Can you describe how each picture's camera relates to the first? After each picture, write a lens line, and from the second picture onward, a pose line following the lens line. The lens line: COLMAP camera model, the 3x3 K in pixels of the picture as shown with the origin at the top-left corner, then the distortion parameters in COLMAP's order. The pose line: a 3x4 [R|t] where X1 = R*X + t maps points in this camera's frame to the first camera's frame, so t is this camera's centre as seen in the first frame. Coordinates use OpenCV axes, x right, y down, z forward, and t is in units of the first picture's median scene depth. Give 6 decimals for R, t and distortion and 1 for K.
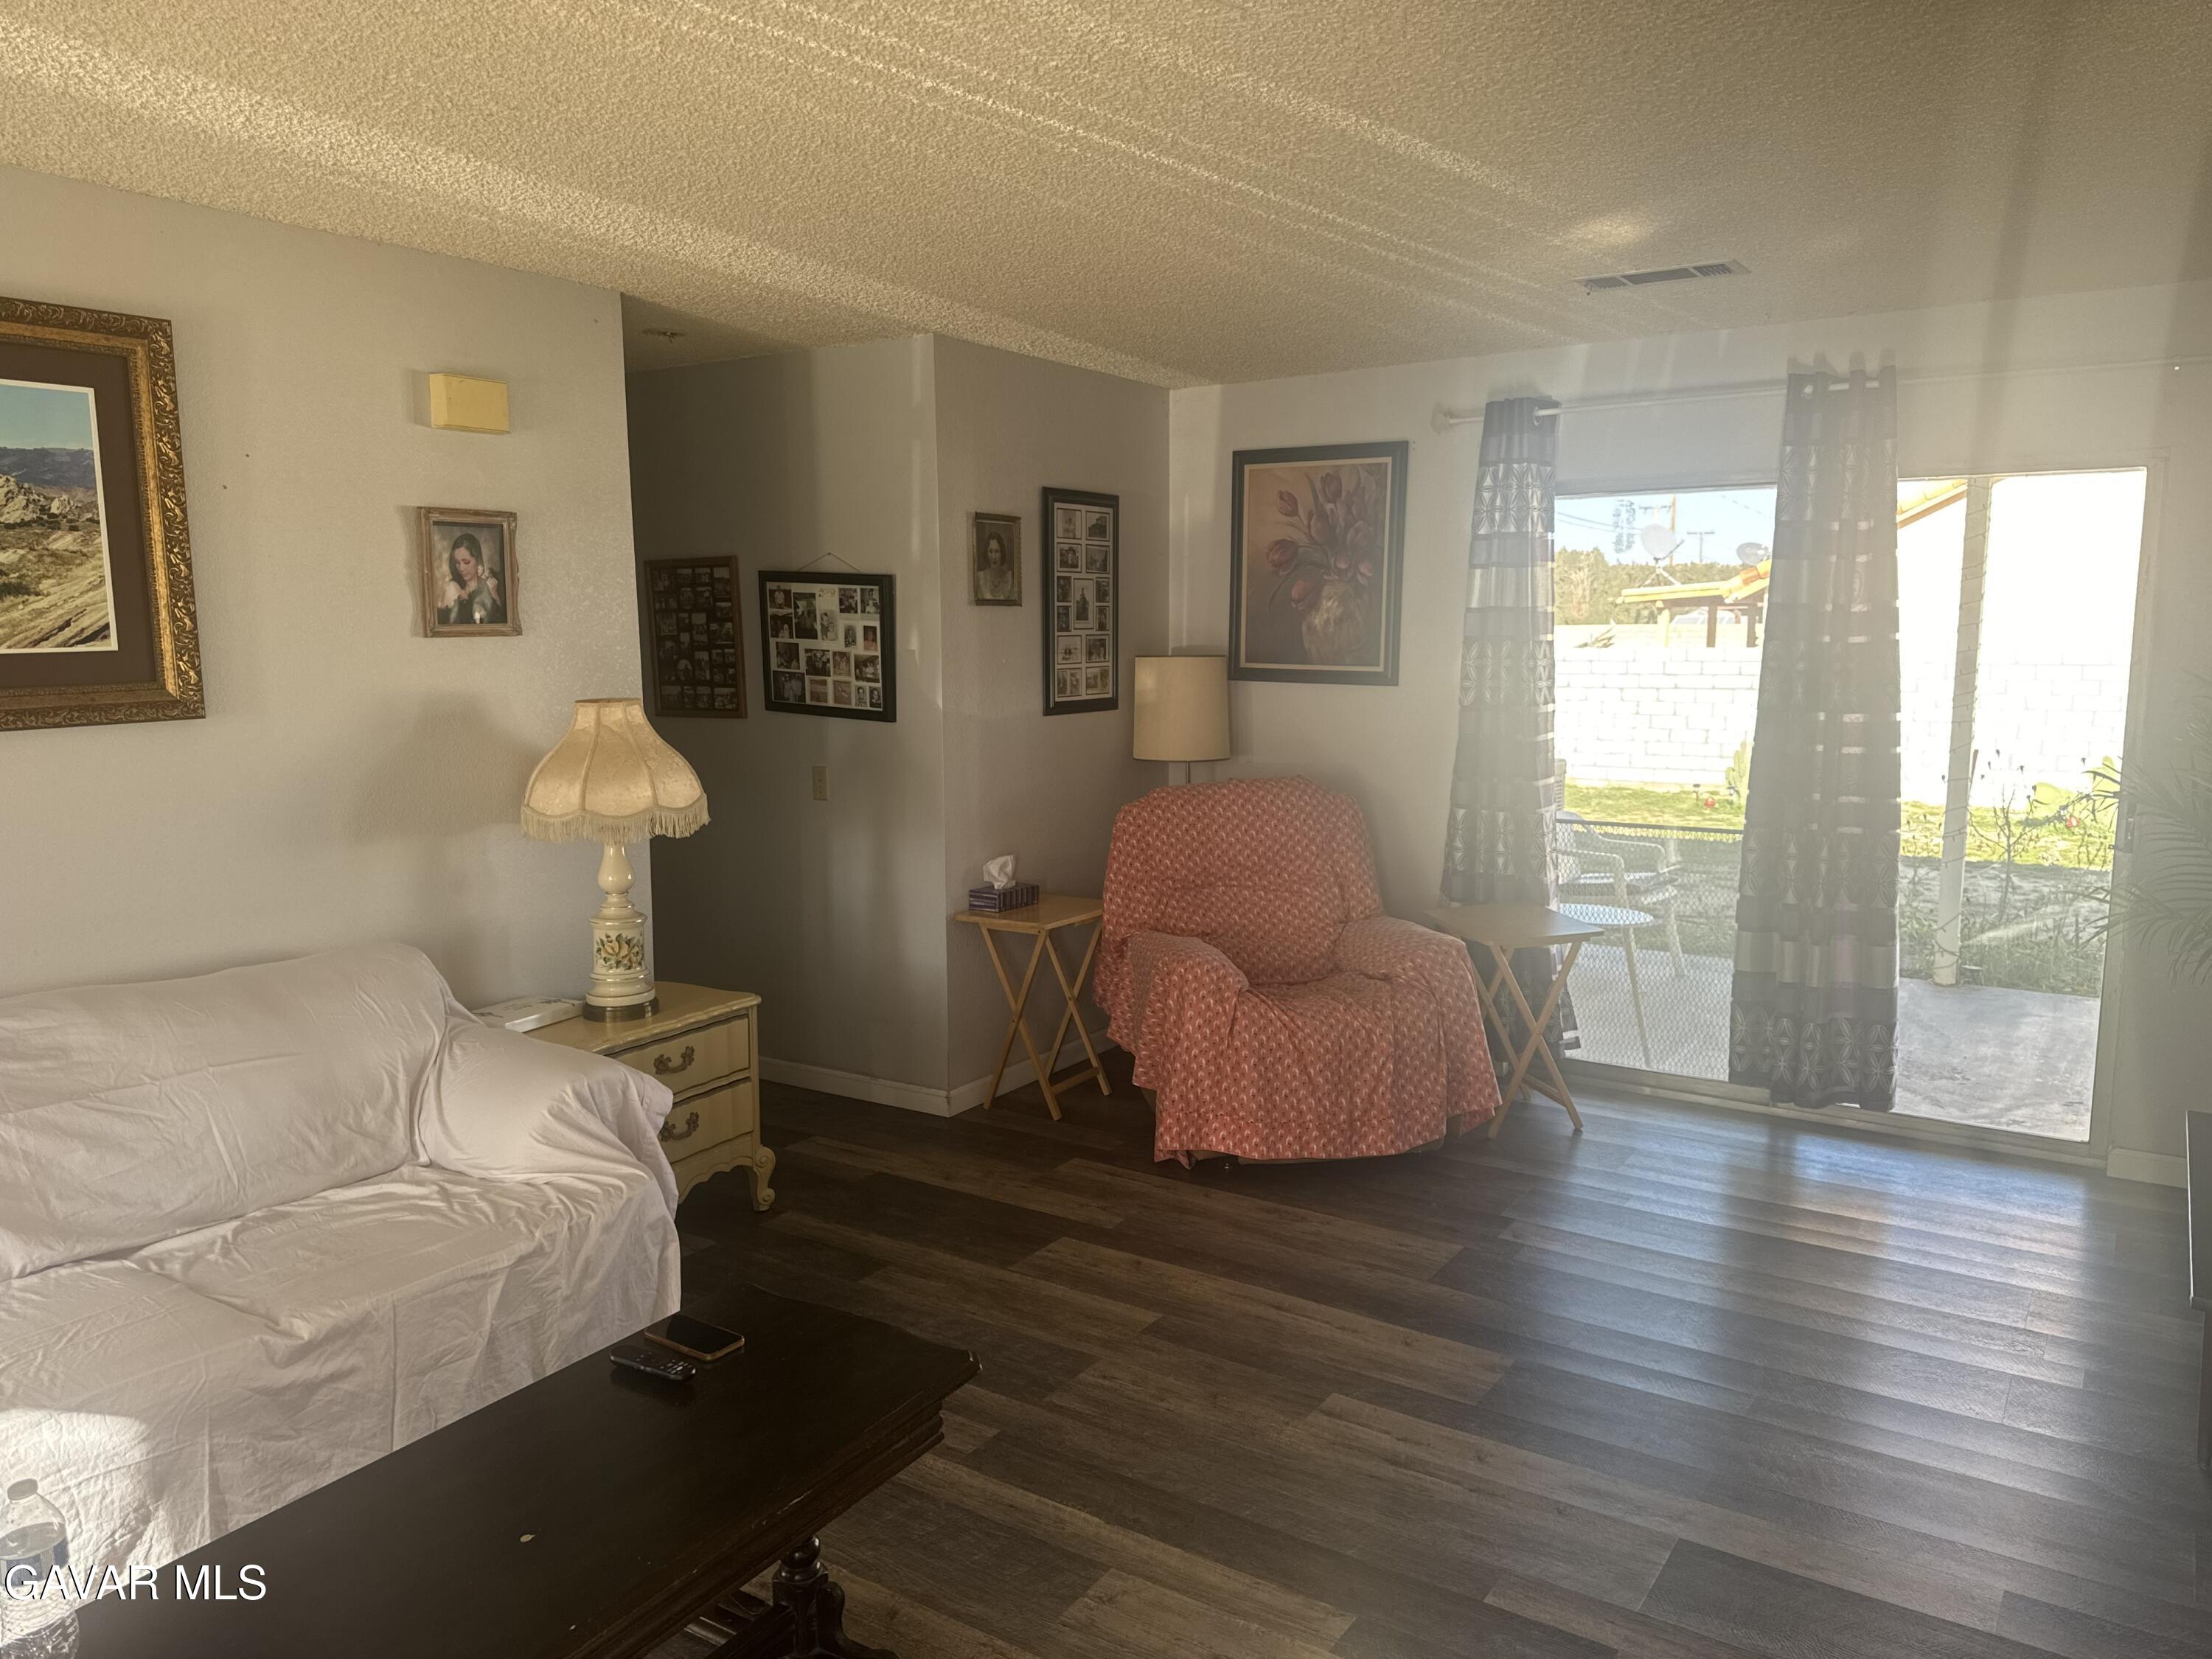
lens RADIAL K [[1523.2, 0, 1106.0], [0, 1523.2, 829.5], [0, 0, 1]] dist [0.059004, -0.088008]
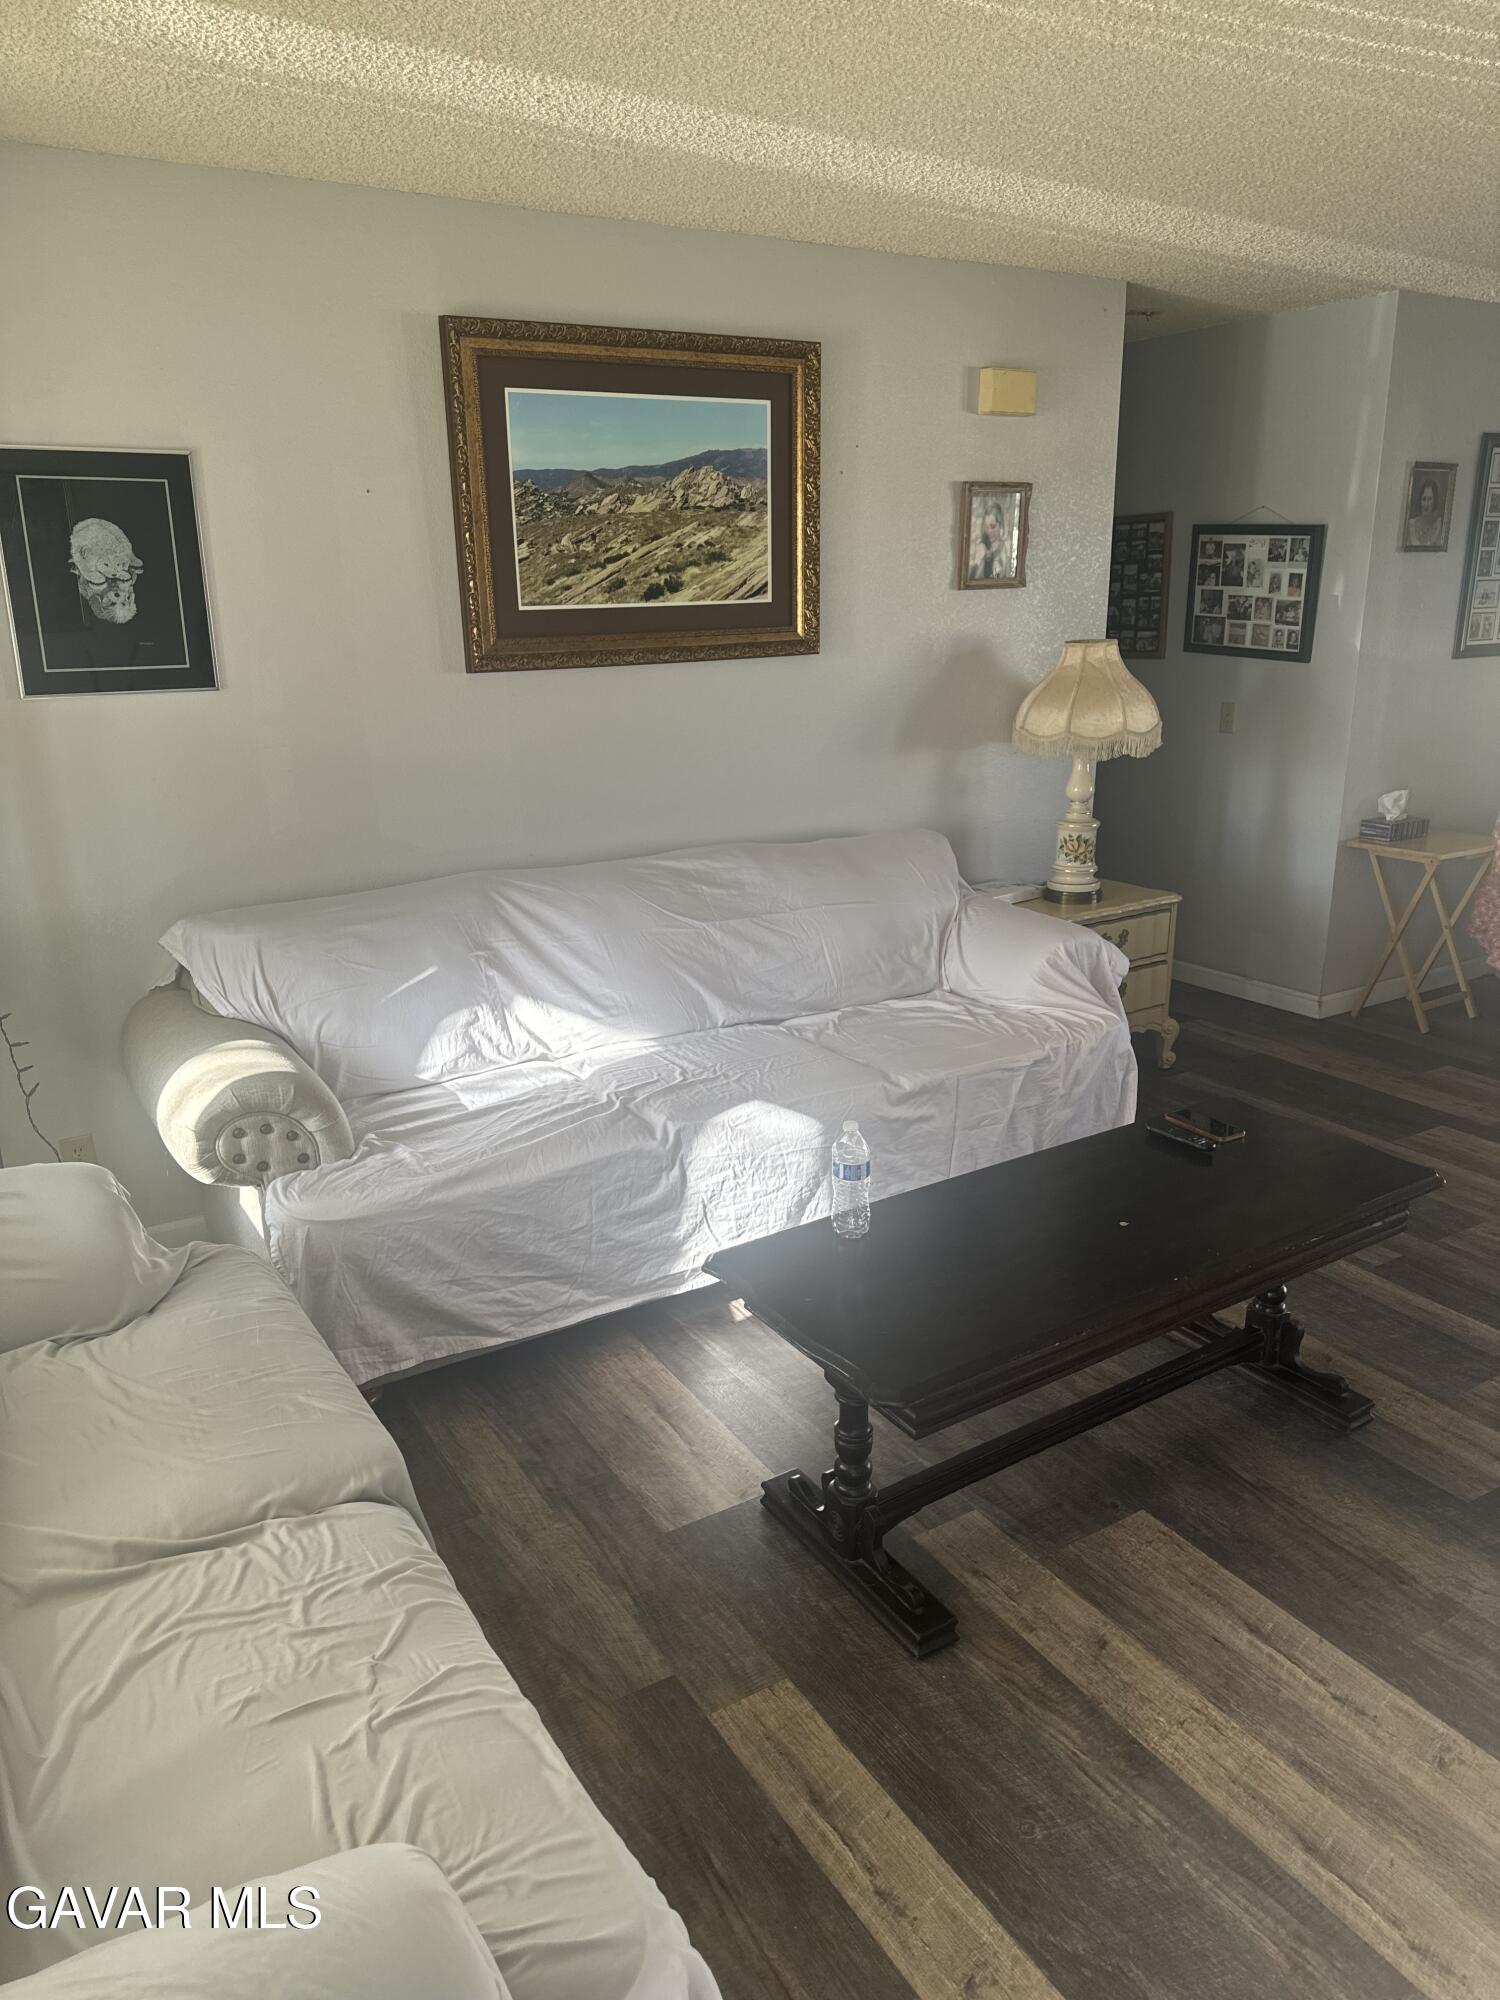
lens RADIAL K [[1371.5, 0, 750.0], [0, 1371.5, 1000.0], [0, 0, 1]] dist [0.107294, -0.192220]
pose [[0.905672, 0.112145, -0.408878, -0.085125], [-0.044073, 0.984061, 0.172281, 0.018722], [0.421681, -0.138010, 0.896180, -0.142751]]
